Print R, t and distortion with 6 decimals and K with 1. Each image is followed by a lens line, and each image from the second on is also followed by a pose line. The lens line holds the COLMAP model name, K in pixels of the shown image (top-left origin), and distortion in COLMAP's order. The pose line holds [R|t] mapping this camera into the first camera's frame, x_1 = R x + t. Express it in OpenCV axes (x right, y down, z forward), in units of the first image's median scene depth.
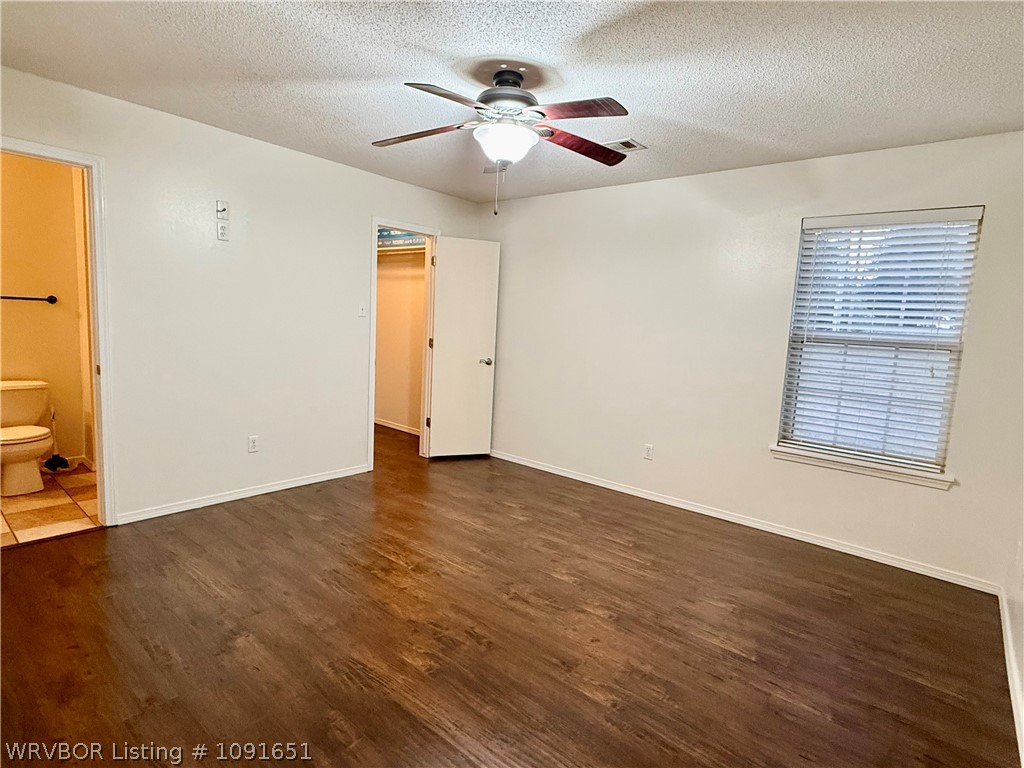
lens RADIAL K [[532.5, 0, 510.6], [0, 532.5, 386.1], [0, 0, 1]] dist [-0.002724, 0.000535]
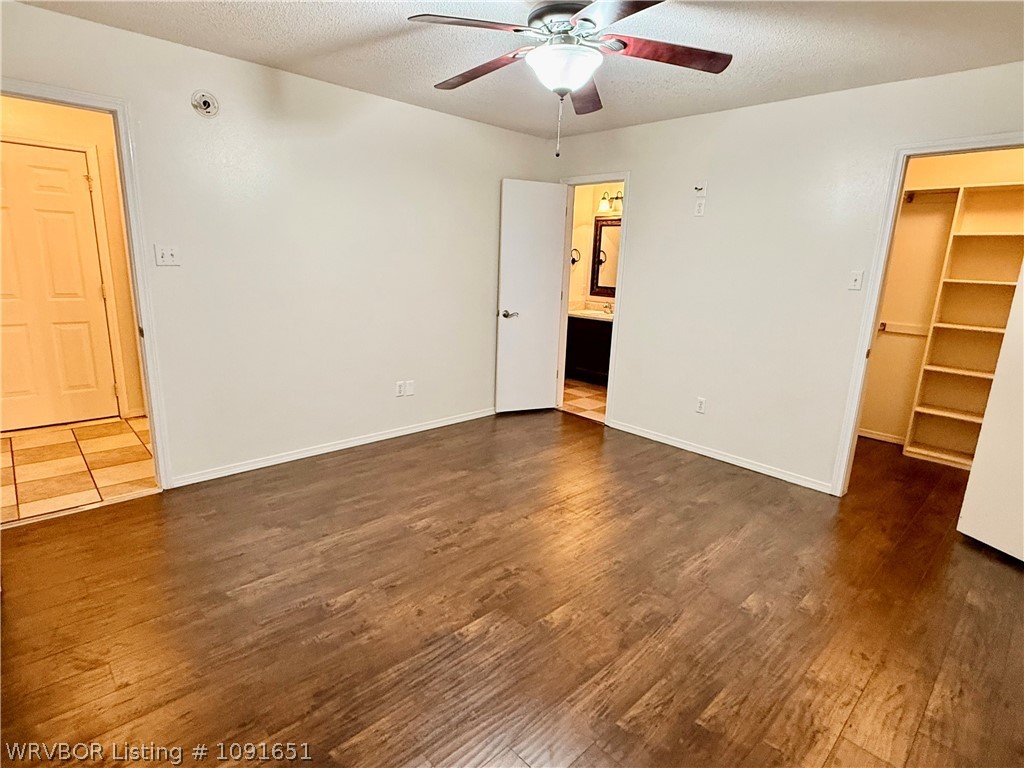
lens RADIAL K [[532.5, 0, 517.1], [0, 532.5, 385.8], [0, 0, 1]] dist [-0.002724, 0.000535]
pose [[-0.098550, 0.176370, -0.979378, 0.733744], [-0.169513, 0.966810, 0.191164, -0.088935], [0.980588, 0.184856, -0.065383, 0.852141]]
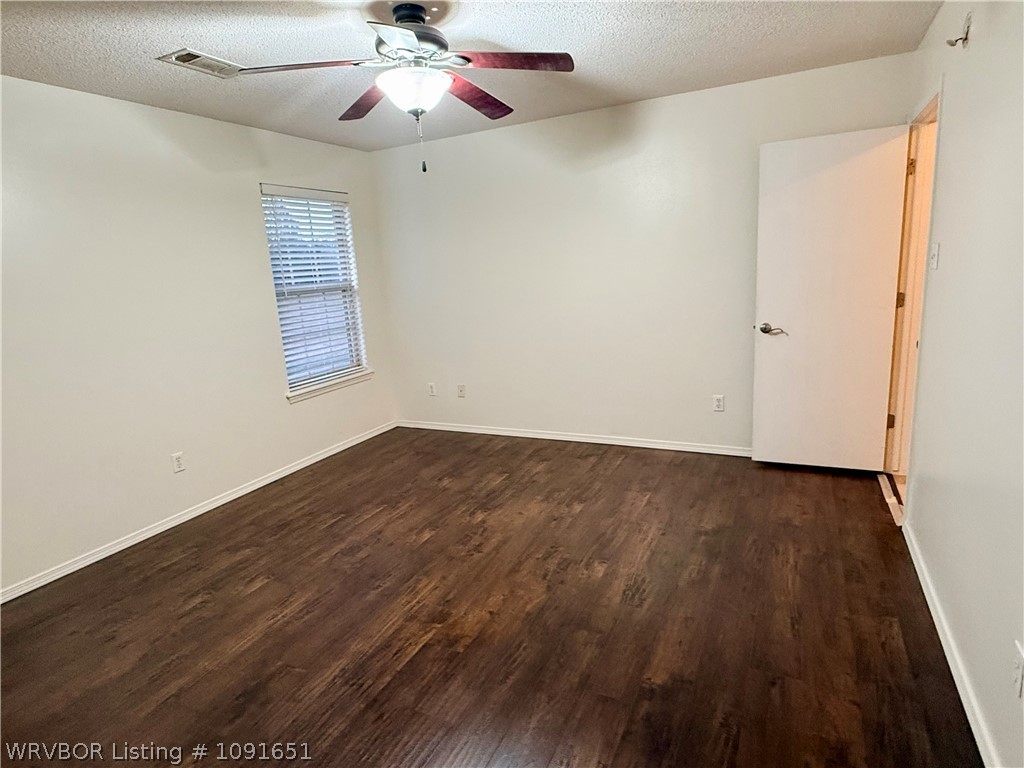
lens RADIAL K [[569.6, 0, 512.8], [0, 569.6, 378.7], [0, 0, 1]] dist [-0.004842, -0.000588]
pose [[-0.240604, -0.230547, 0.942846, -0.836042], [0.170047, 0.946346, 0.274797, -0.187298], [-0.955612, 0.226445, -0.188491, 0.896277]]
